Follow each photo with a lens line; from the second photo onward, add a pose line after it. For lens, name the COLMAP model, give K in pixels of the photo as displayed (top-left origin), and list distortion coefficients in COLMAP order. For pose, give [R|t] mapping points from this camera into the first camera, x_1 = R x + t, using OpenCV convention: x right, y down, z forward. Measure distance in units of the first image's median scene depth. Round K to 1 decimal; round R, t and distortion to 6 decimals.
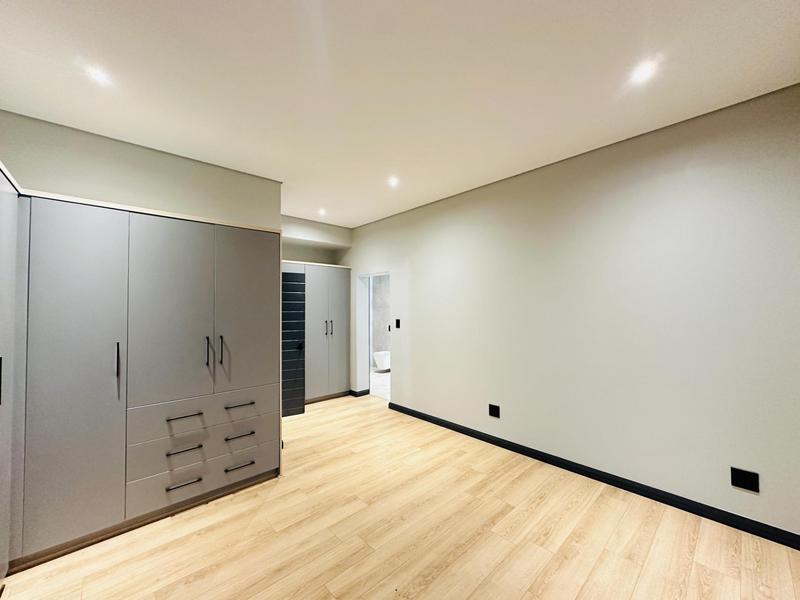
lens RADIAL K [[323.5, 0, 400.1], [0, 323.5, 301.0], [0, 0, 1]] dist [0.001044, -0.000071]
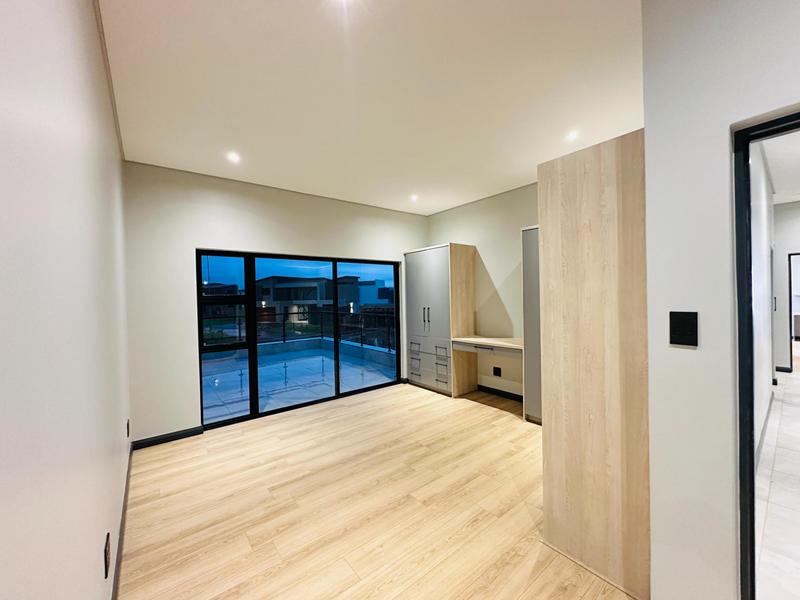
lens RADIAL K [[323.5, 0, 399.9], [0, 323.5, 299.6], [0, 0, 1]] dist [0.001044, -0.000071]
pose [[-0.996374, 0.027666, 0.080452, -0.166026], [0.027339, 0.999613, -0.005160, 0.049075], [-0.080564, -0.002941, -0.996745, 2.002413]]
